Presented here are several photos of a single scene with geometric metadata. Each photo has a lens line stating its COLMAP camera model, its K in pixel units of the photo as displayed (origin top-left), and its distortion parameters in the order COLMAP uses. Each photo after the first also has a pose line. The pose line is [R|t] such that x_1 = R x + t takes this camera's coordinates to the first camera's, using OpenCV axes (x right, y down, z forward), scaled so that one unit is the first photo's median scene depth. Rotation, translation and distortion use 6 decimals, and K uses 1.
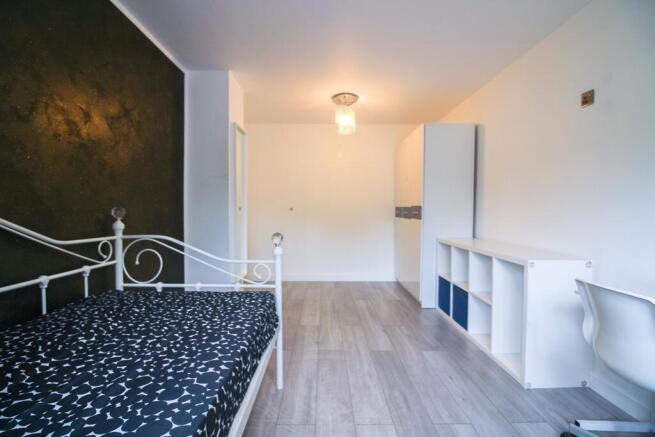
lens RADIAL K [[304.3, 0, 327.3], [0, 304.3, 215.0], [0, 0, 1]] dist [0.000544, -0.012379]
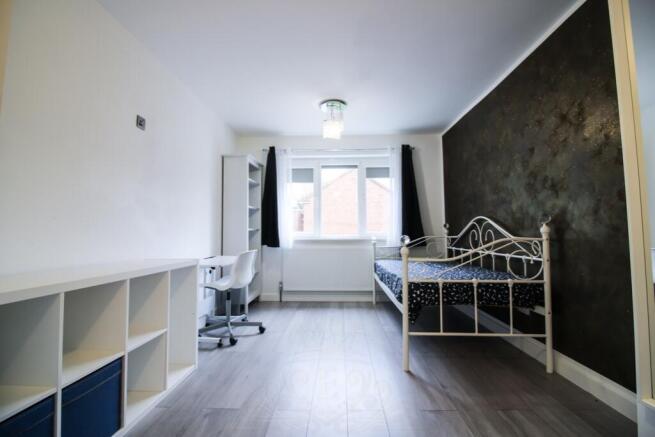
lens RADIAL K [[304.3, 0, 327.3], [0, 304.3, 215.0], [0, 0, 1]] dist [0.000544, -0.012379]
pose [[-0.999237, 0.005181, 0.038708, 0.101441], [0.003091, 0.998544, -0.053856, 0.041316], [-0.038931, -0.053695, -0.997798, 2.247081]]
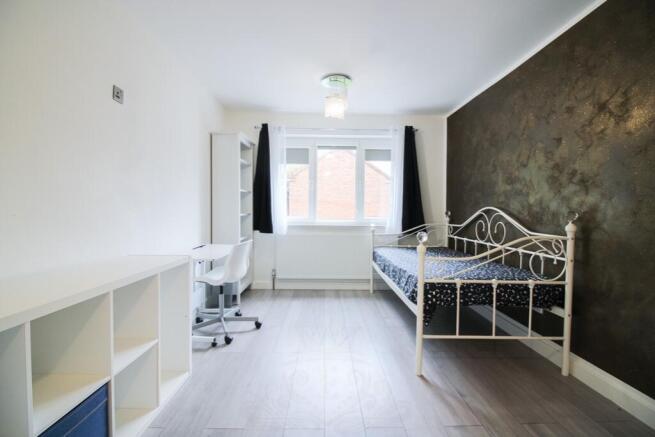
lens RADIAL K [[304.3, 0, 327.3], [0, 304.3, 215.0], [0, 0, 1]] dist [0.000544, -0.012379]
pose [[-0.999772, -0.011370, -0.018071, 0.207043], [-0.011806, 0.999638, 0.024196, -0.026649], [0.017790, 0.024403, -0.999544, 2.116845]]
